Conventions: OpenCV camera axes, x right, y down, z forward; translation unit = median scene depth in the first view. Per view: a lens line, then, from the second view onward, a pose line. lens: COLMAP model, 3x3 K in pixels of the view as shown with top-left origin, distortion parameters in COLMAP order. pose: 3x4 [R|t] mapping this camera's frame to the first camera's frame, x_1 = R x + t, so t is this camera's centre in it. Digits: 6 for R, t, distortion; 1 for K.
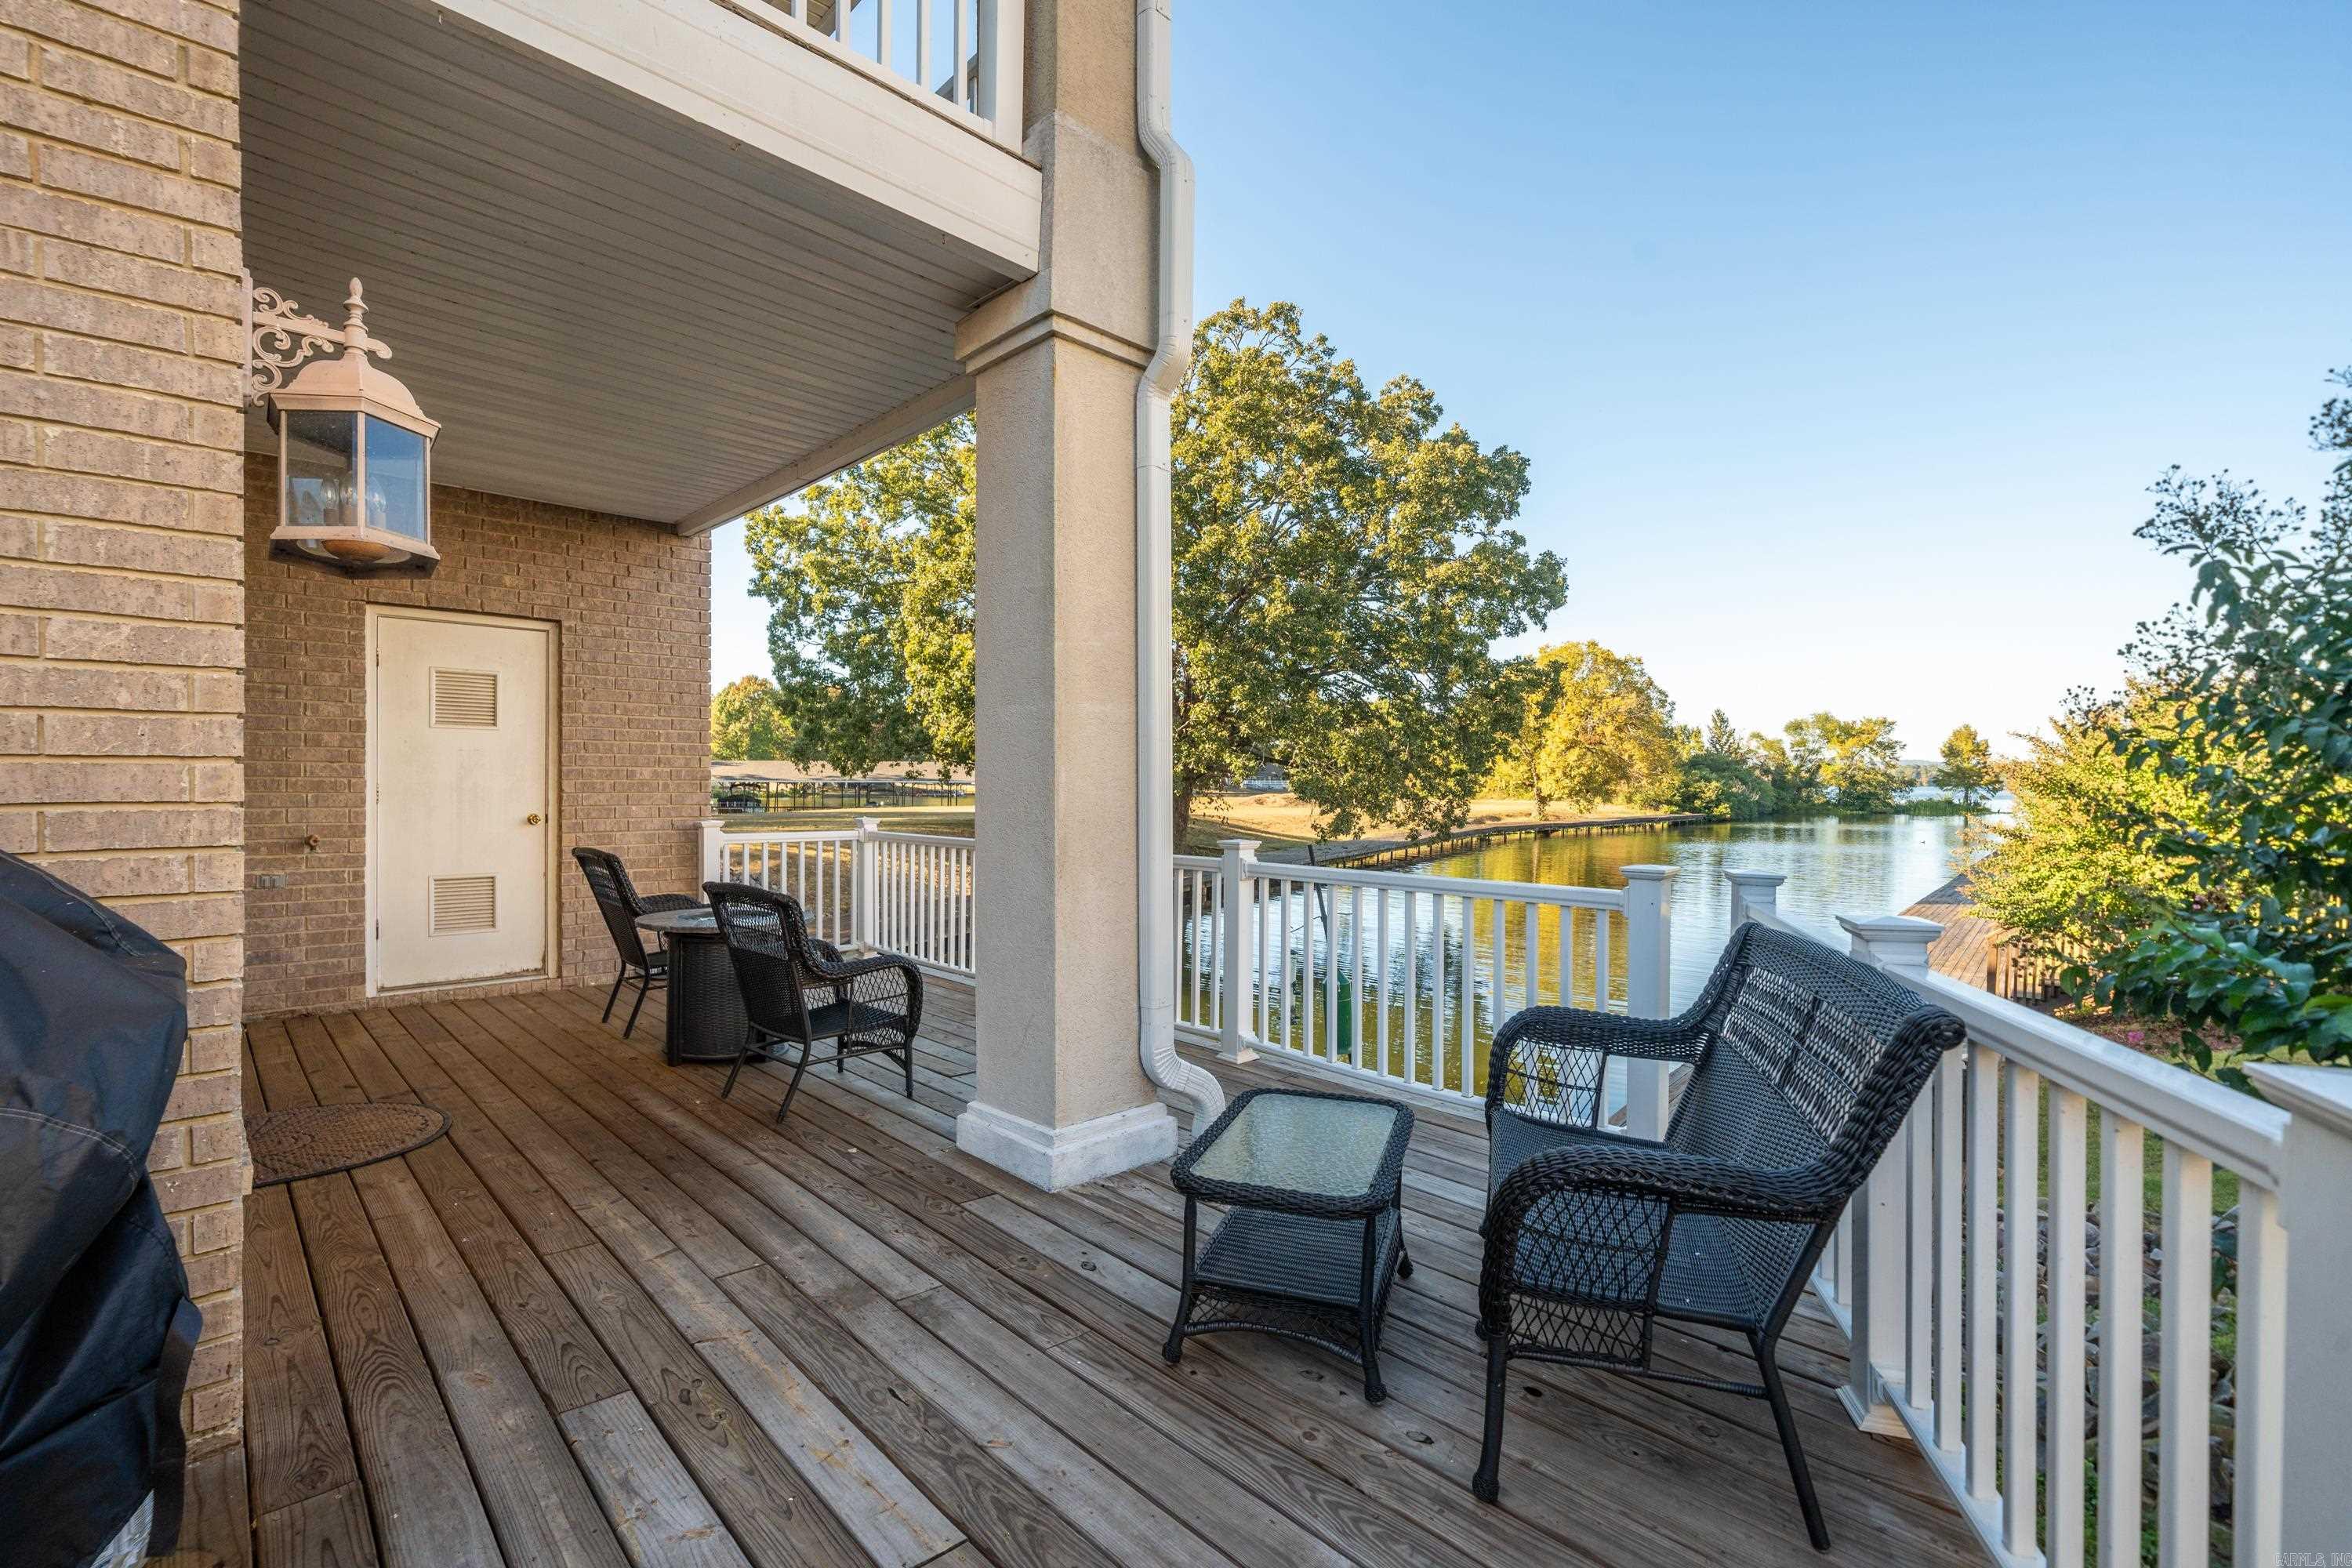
lens RADIAL K [[1049.9, 0, 1170.7], [0, 1049.9, 785.6], [0, 0, 1]] dist [-0.002681, 0.000111]
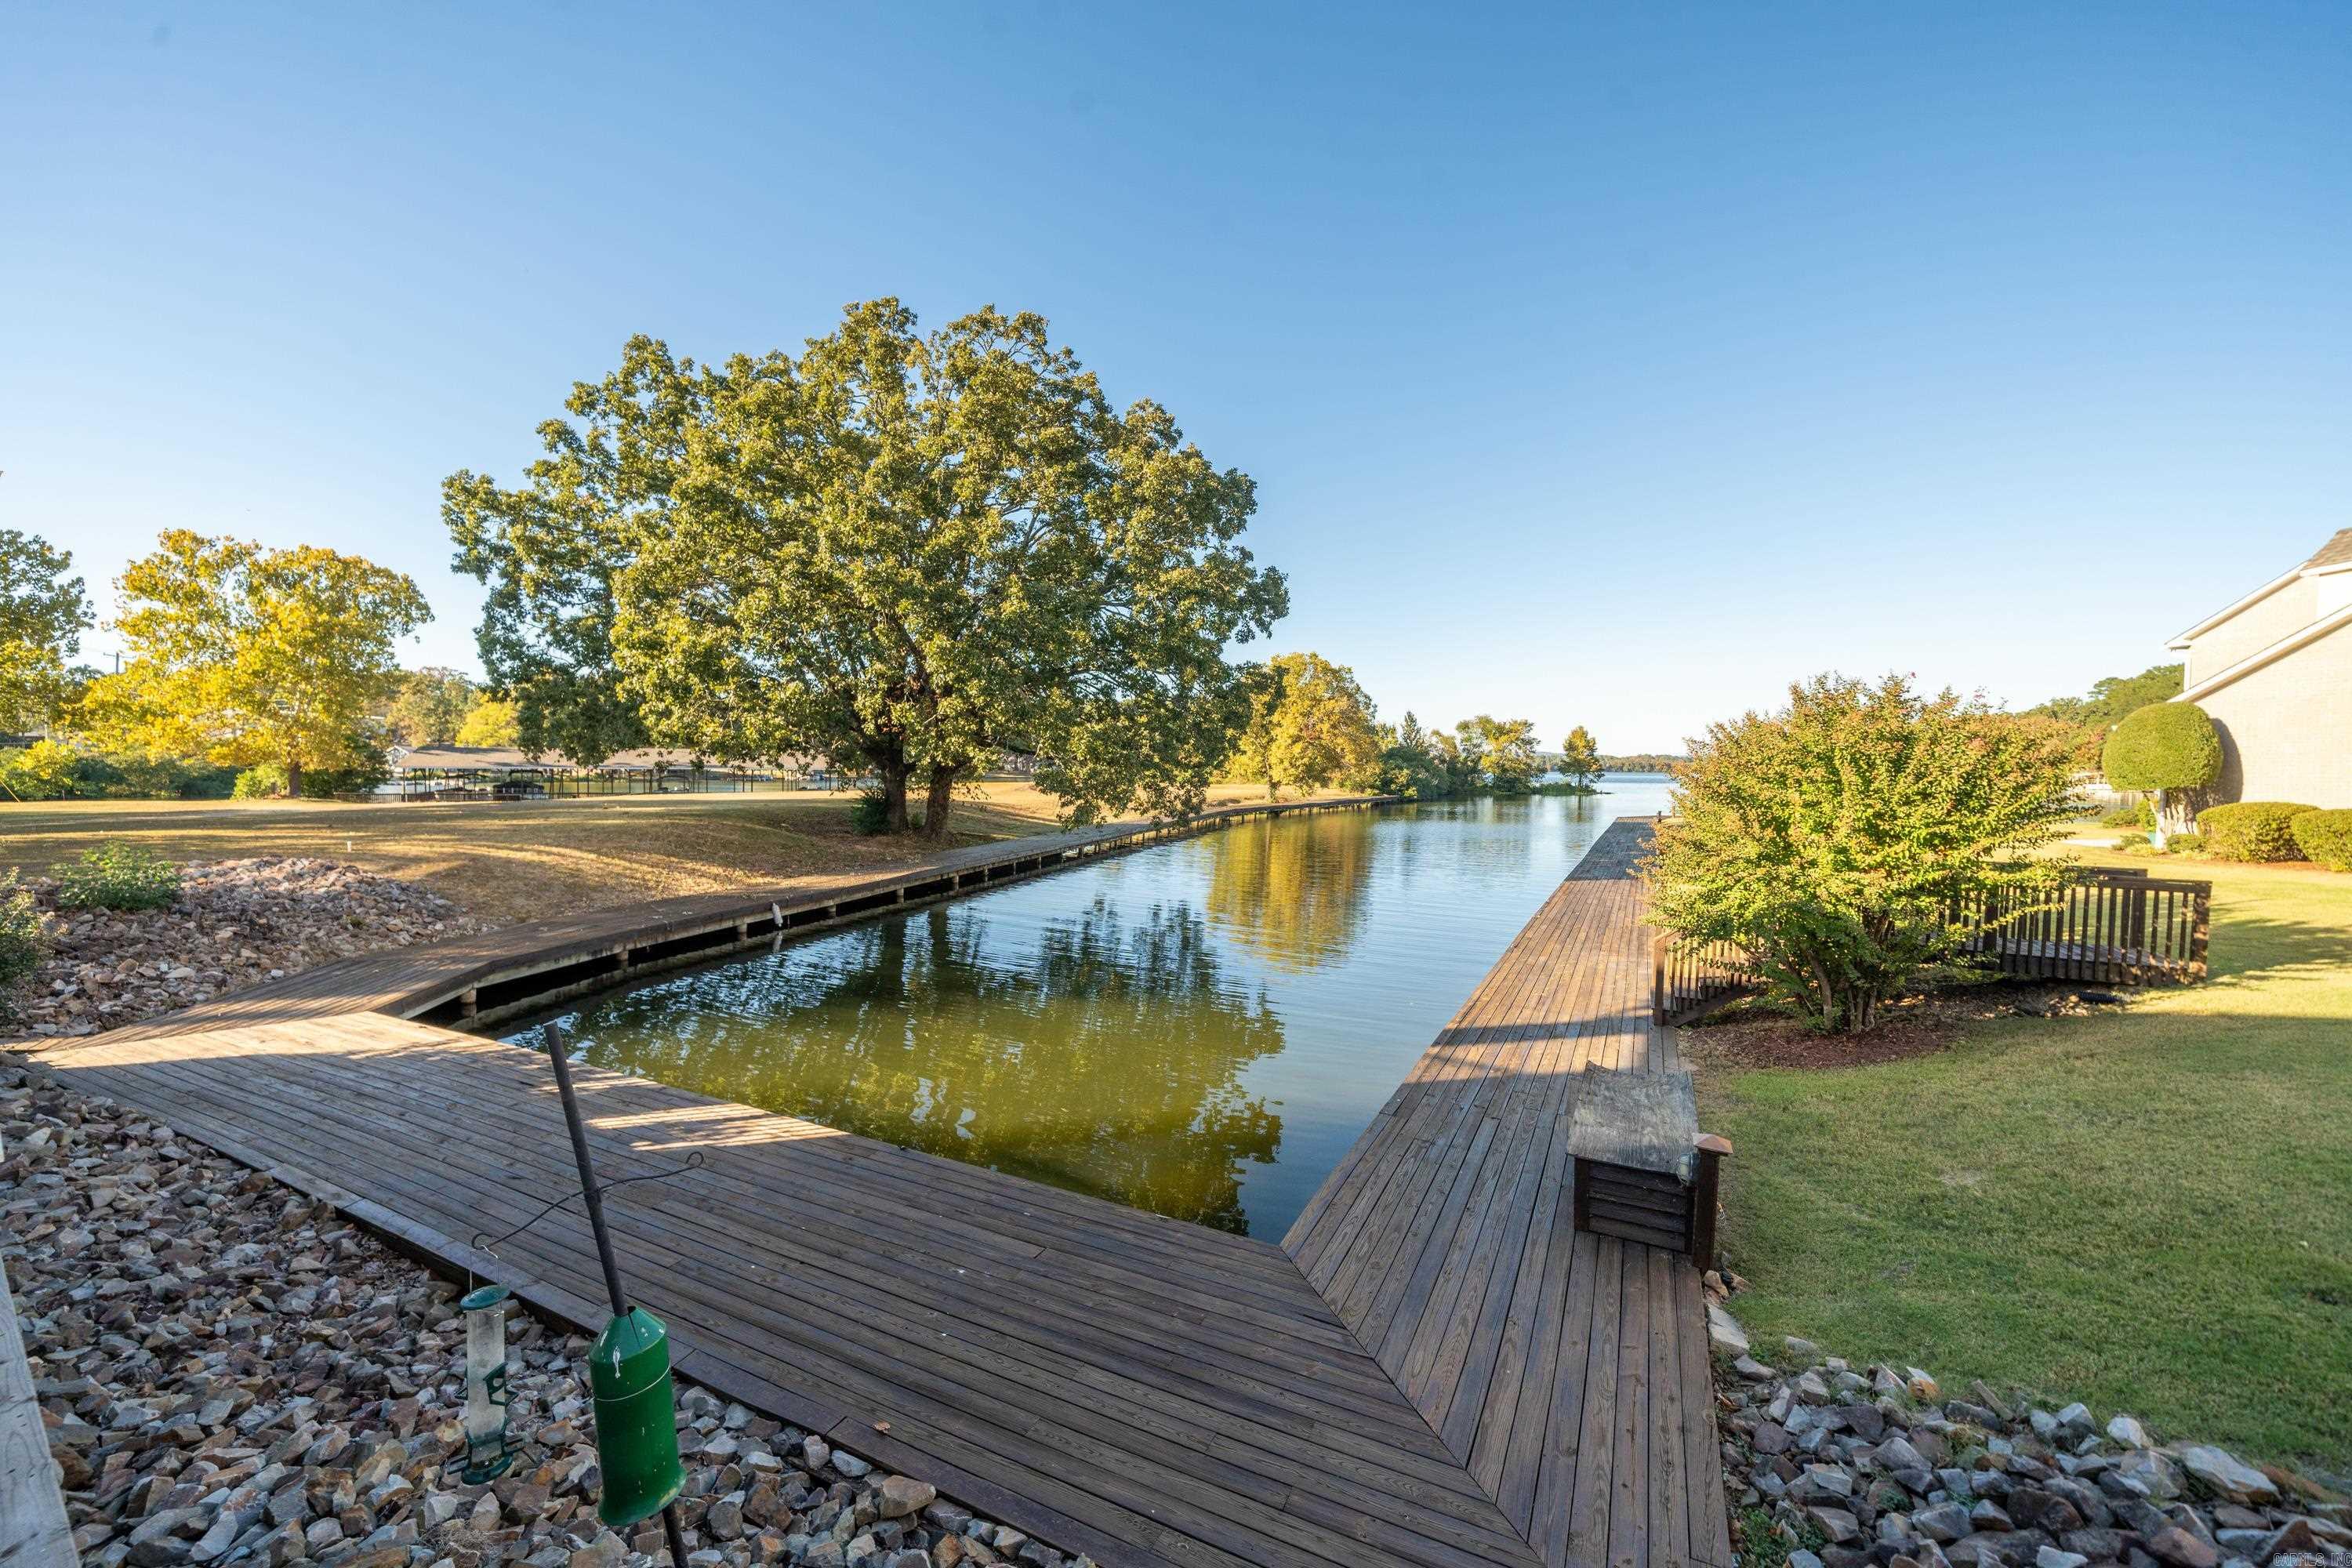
lens RADIAL K [[896.8, 0, 1179.0], [0, 896.8, 792.7], [0, 0, 1]] dist [-0.011477, 0.000043]
pose [[0.973387, -0.004209, 0.229128, 0.044331], [-0.001368, 0.999707, 0.024177, -0.006398], [-0.229163, -0.023847, 0.973096, 0.091693]]
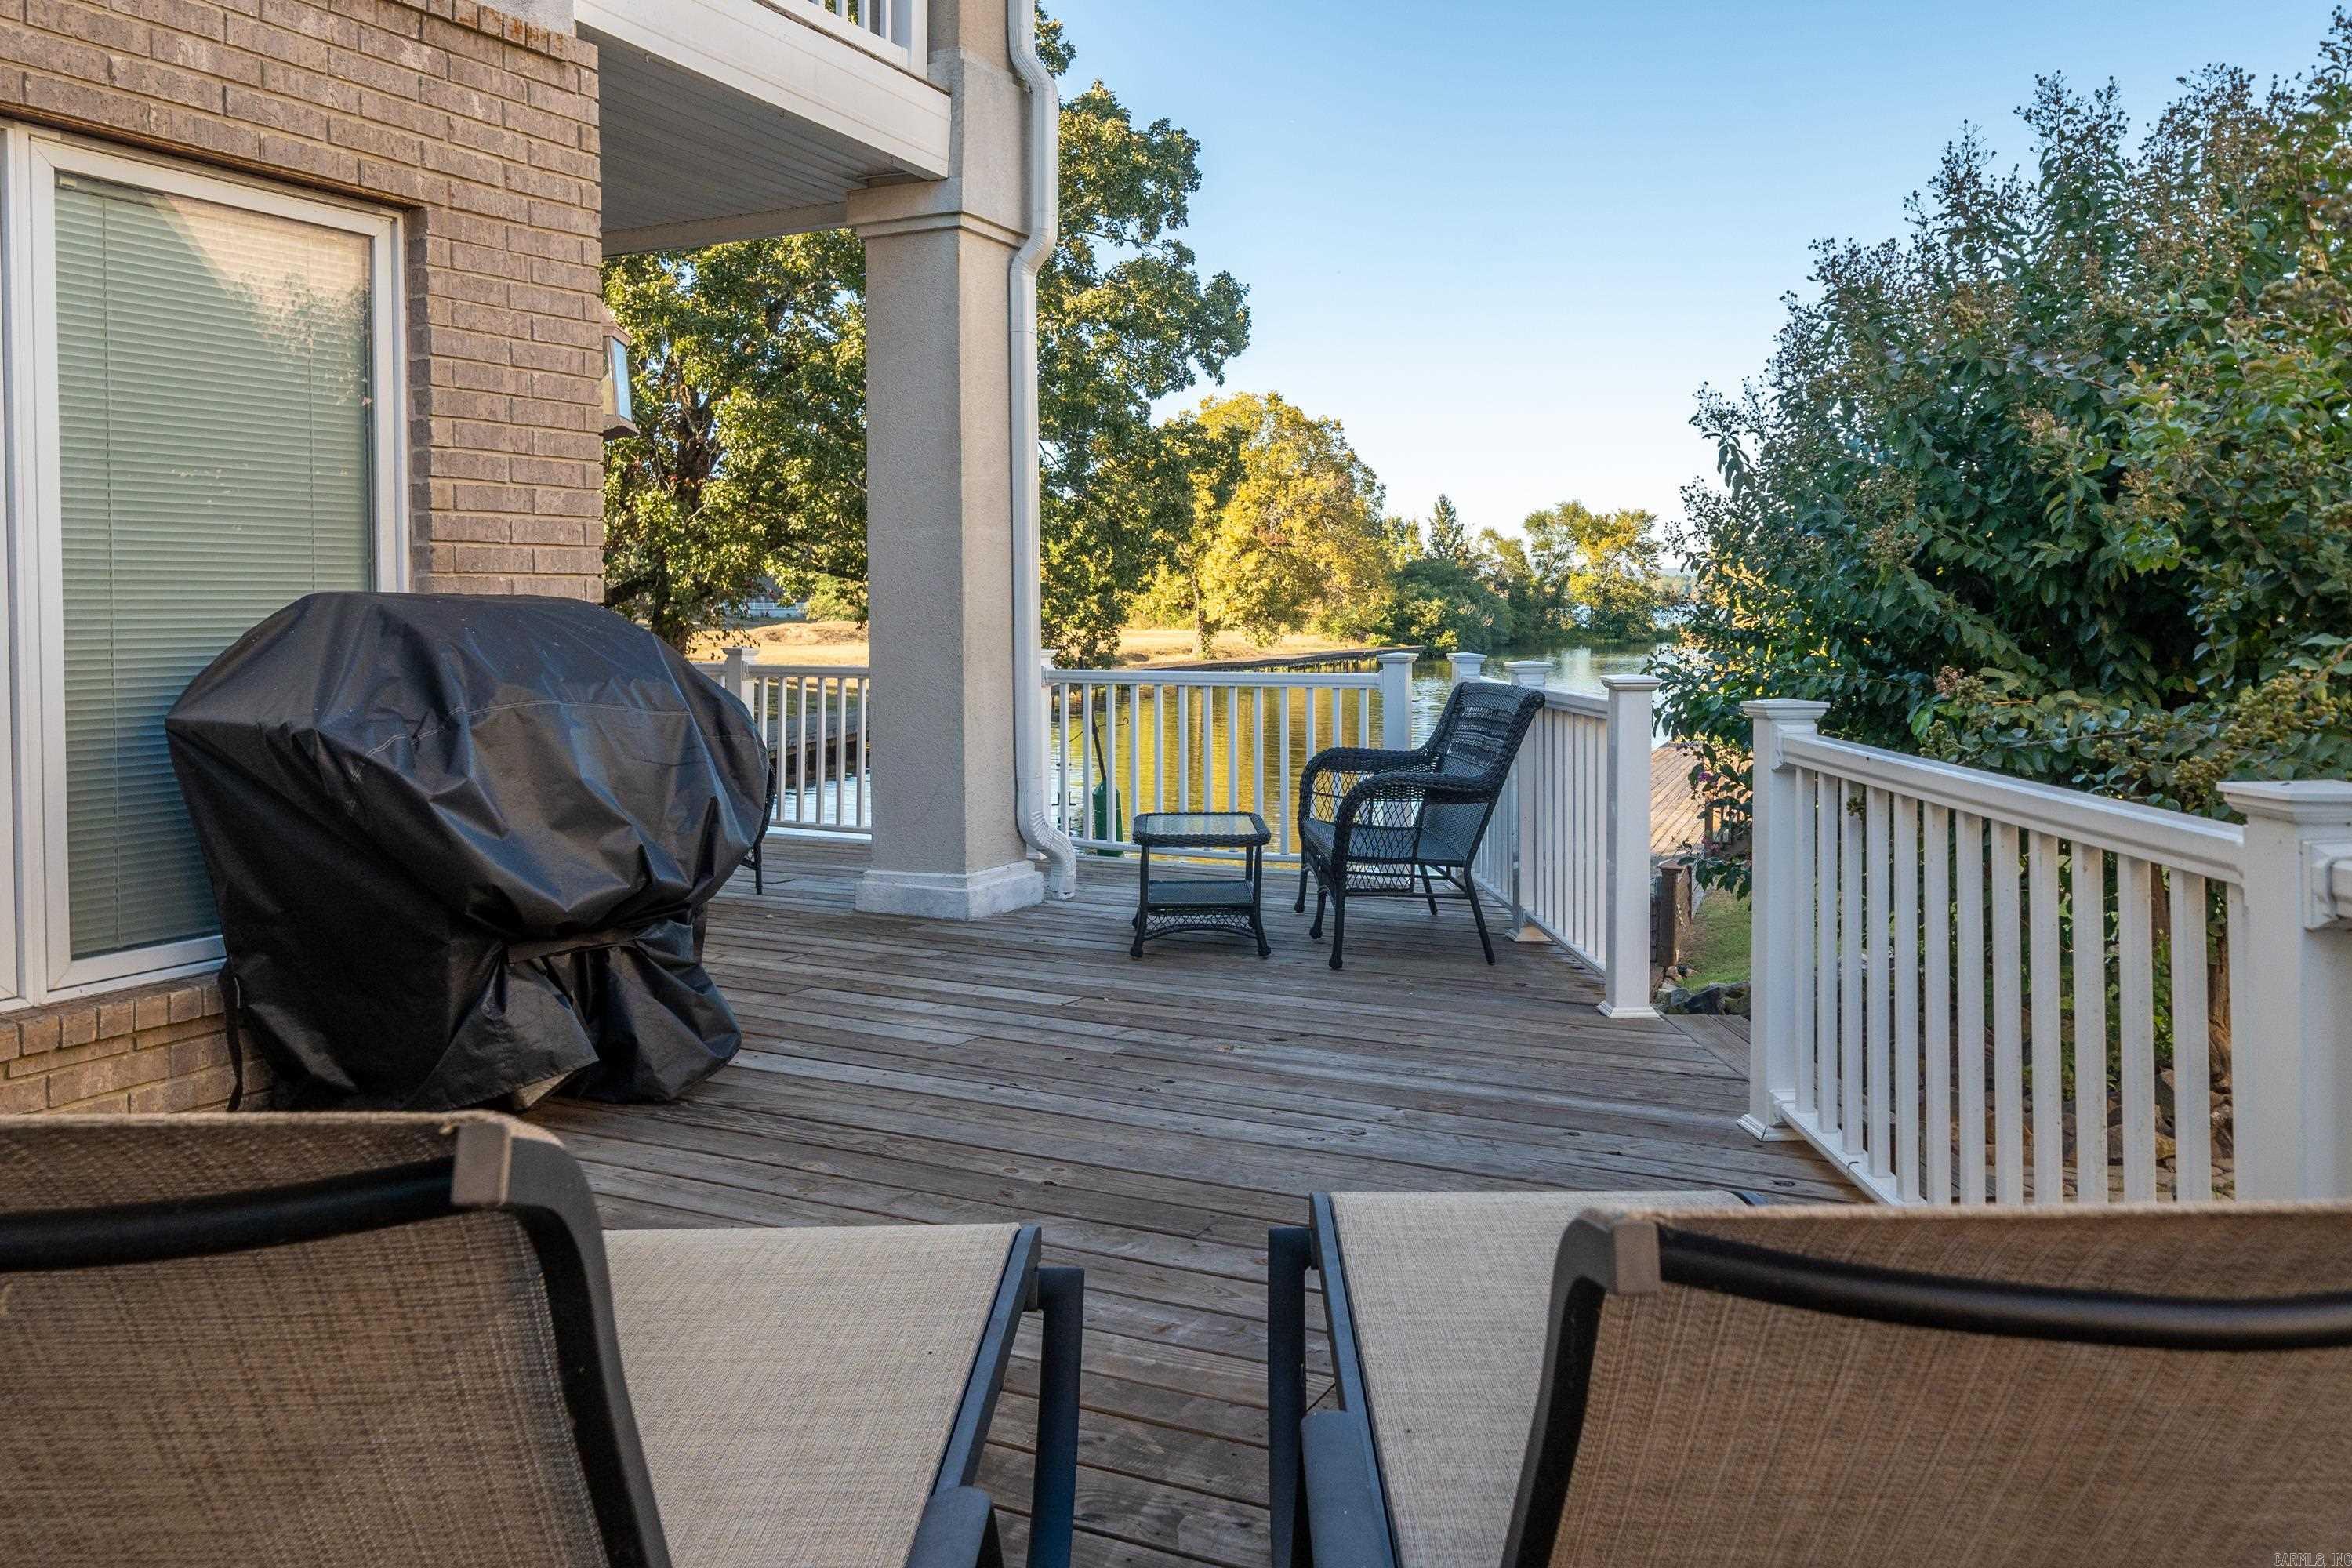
lens RADIAL K [[1722.6, 0, 1254.5], [0, 1722.6, 654.8], [0, 0, 1]] dist [-0.010466, 0.000171]
pose [[0.931179, -0.018866, 0.364074, -0.048981], [0.009574, 0.999581, 0.027309, 0.001694], [-0.364437, -0.021944, 0.930969, -0.093220]]
